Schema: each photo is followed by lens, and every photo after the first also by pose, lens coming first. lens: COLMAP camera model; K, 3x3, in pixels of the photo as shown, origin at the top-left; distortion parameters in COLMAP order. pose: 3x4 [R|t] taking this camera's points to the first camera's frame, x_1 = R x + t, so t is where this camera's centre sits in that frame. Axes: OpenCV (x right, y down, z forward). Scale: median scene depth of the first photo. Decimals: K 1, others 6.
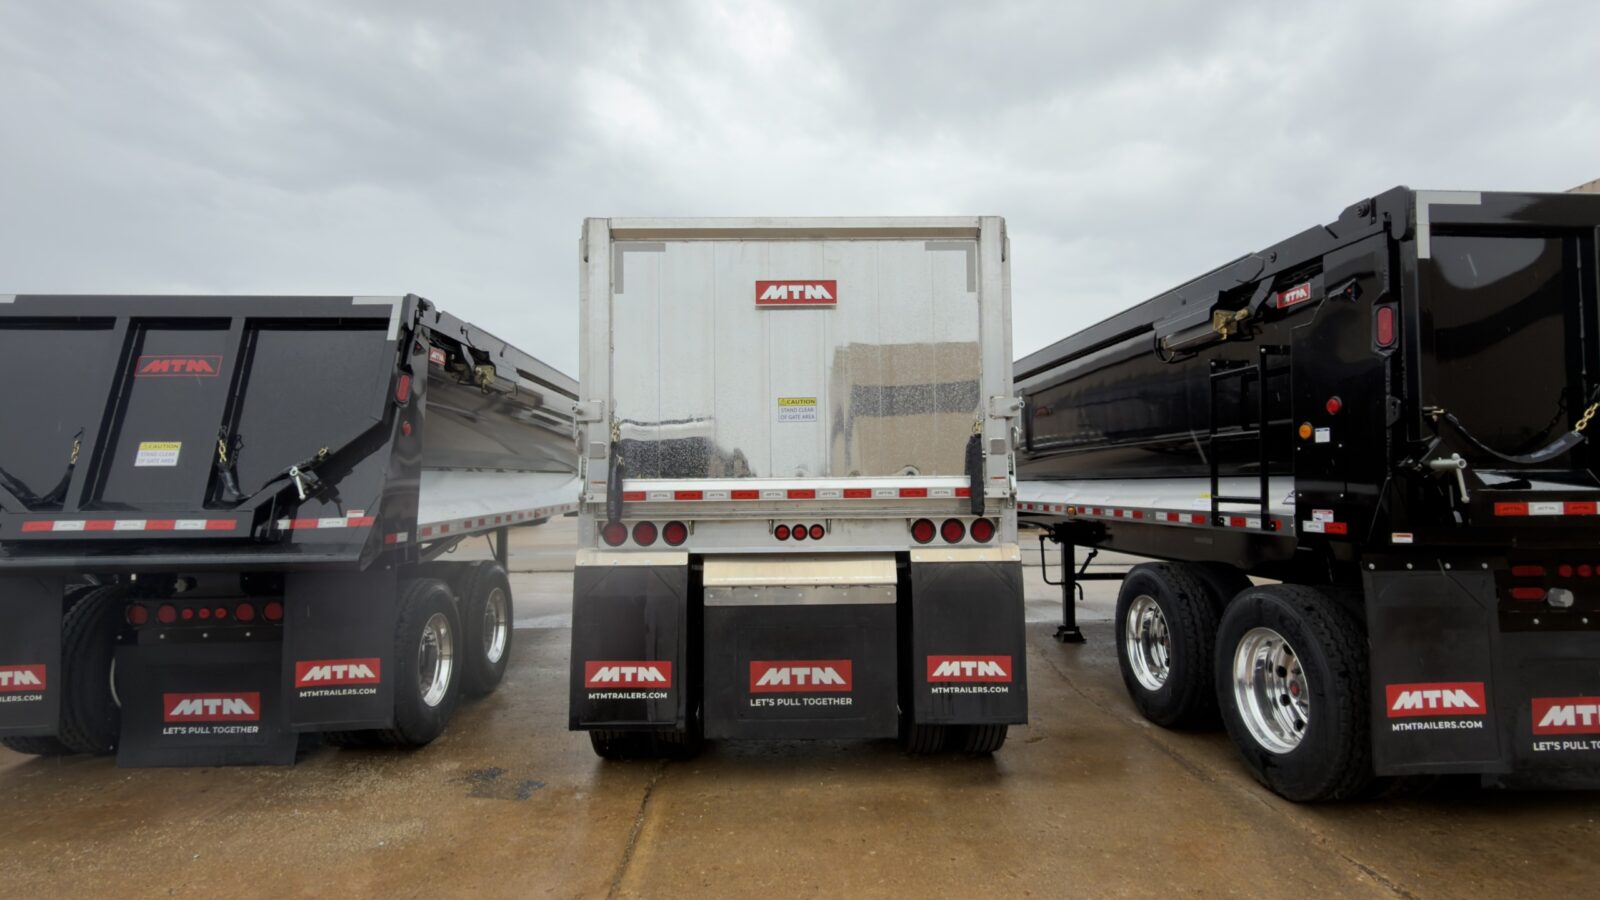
lens RADIAL K [[830.2, 0, 804.5], [0, 830.2, 465.2], [0, 0, 1]] dist [-0.007362, 0.002595]
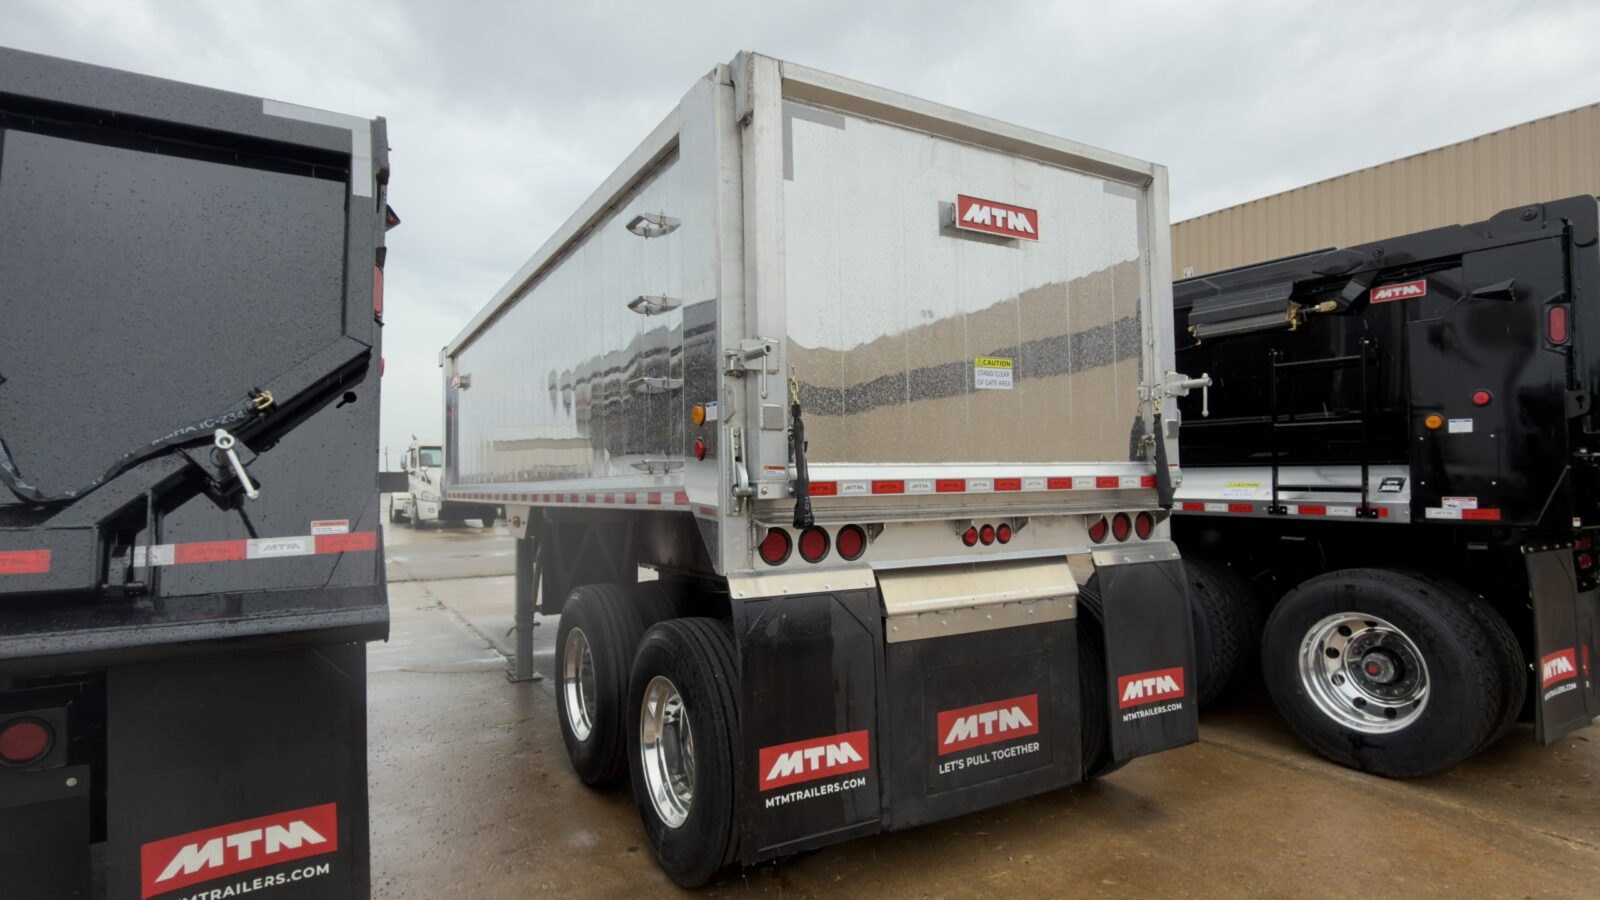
lens RADIAL K [[830.2, 0, 798.6], [0, 830.2, 458.6], [0, 0, 1]] dist [-0.007362, 0.002595]
pose [[0.876383, 0.011194, 0.481485, -0.527771], [-0.011658, 0.999930, -0.002027, 0.014917], [-0.481474, -0.003837, 0.876452, 0.419137]]
